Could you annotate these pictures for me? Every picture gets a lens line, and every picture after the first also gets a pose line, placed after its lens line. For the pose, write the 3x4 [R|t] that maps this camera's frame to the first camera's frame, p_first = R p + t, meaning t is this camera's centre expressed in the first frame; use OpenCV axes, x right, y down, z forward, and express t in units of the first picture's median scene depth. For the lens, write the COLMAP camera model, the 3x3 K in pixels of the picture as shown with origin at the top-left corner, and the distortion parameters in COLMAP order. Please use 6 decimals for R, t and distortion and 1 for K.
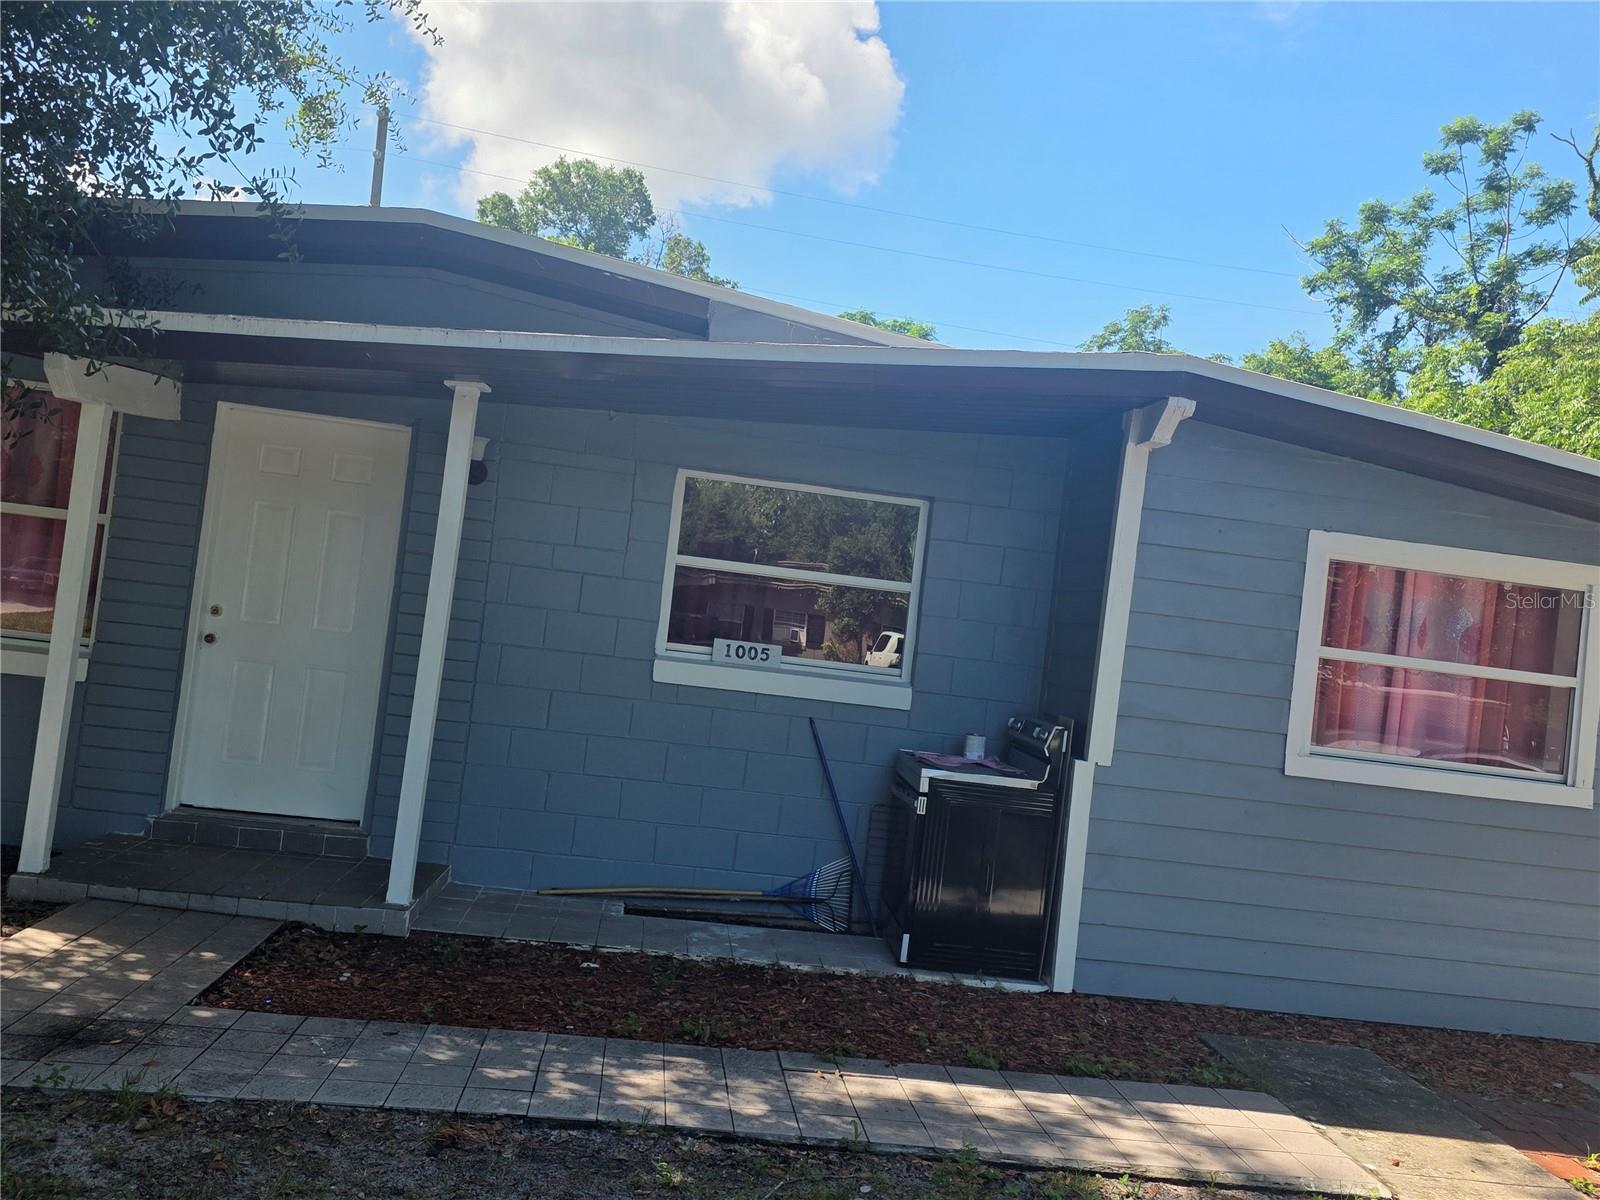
lens RADIAL K [[1316.6, 0, 806.6], [0, 1316.6, 593.5], [0, 0, 1]] dist [0.043484, -0.010324]
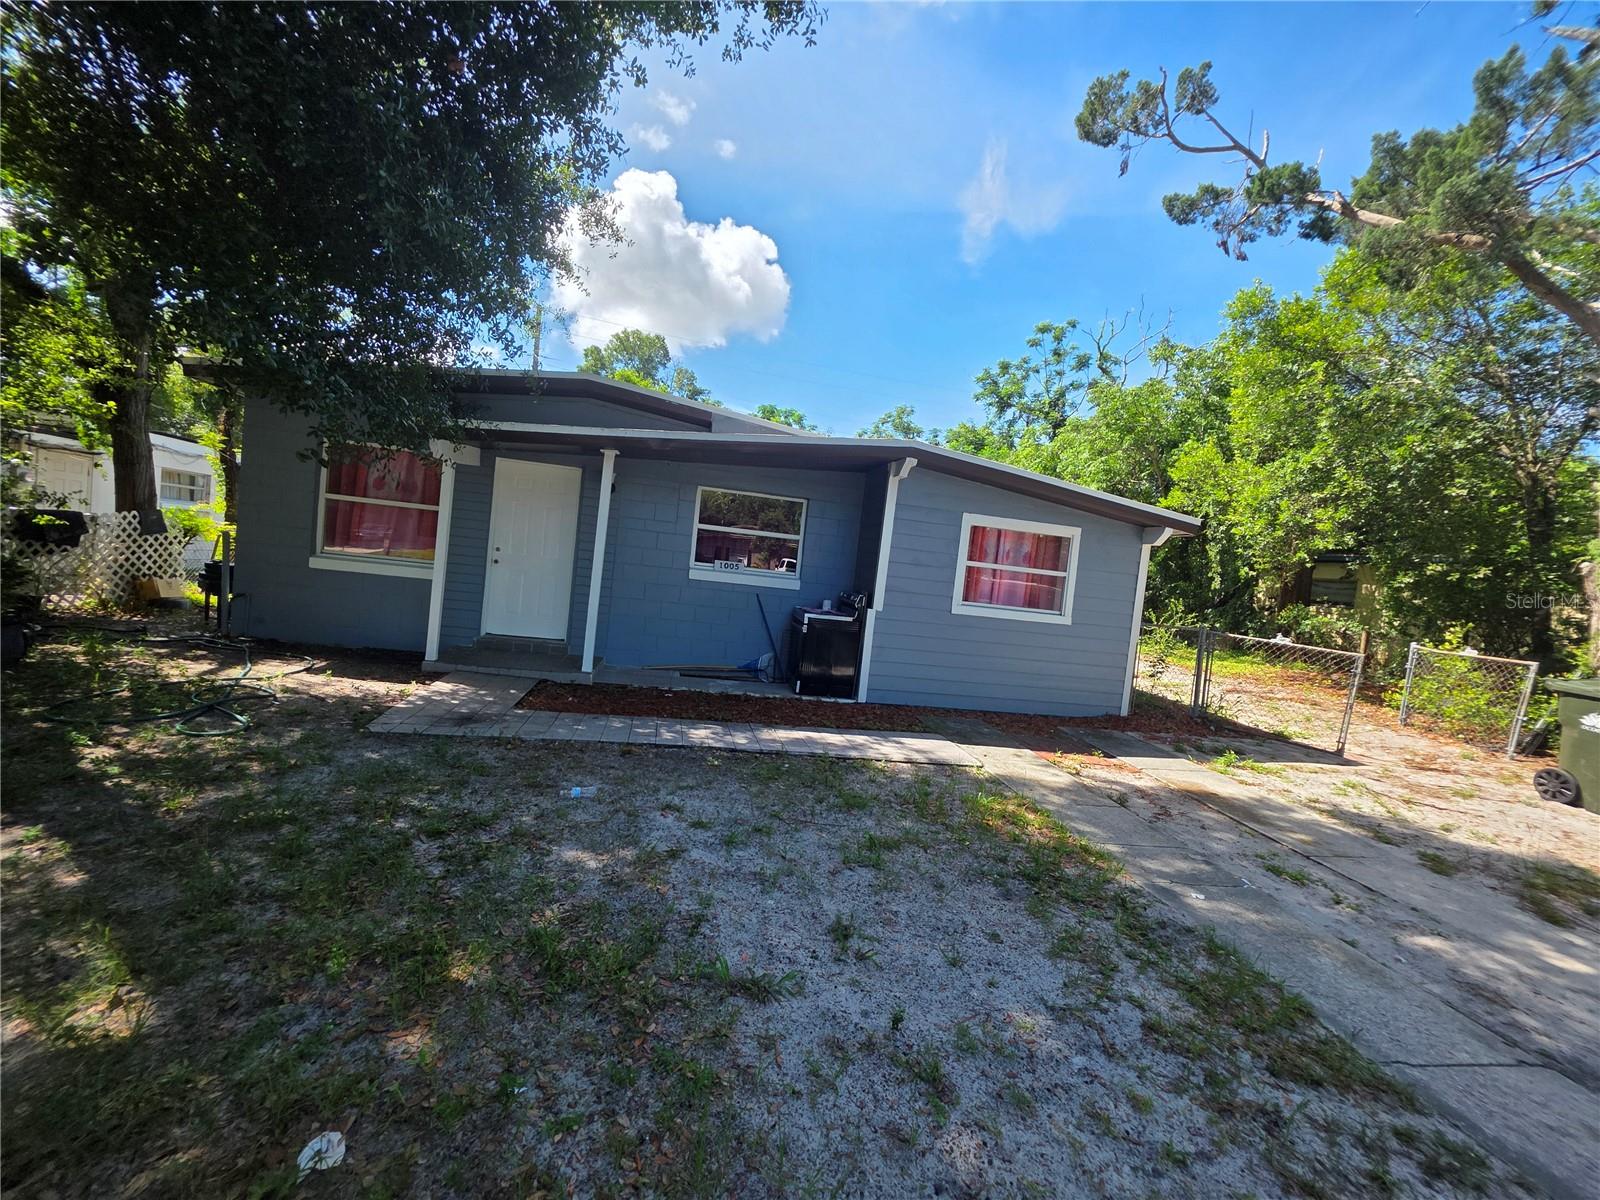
lens RADIAL K [[639.2, 0, 792.9], [0, 639.2, 594.3], [0, 0, 1]] dist [-0.000410, 0.000059]
pose [[0.996884, -0.012523, 0.077884, -0.023234], [0.005898, 0.996388, 0.084716, -0.000158], [-0.078663, -0.083993, 0.993357, -0.143995]]
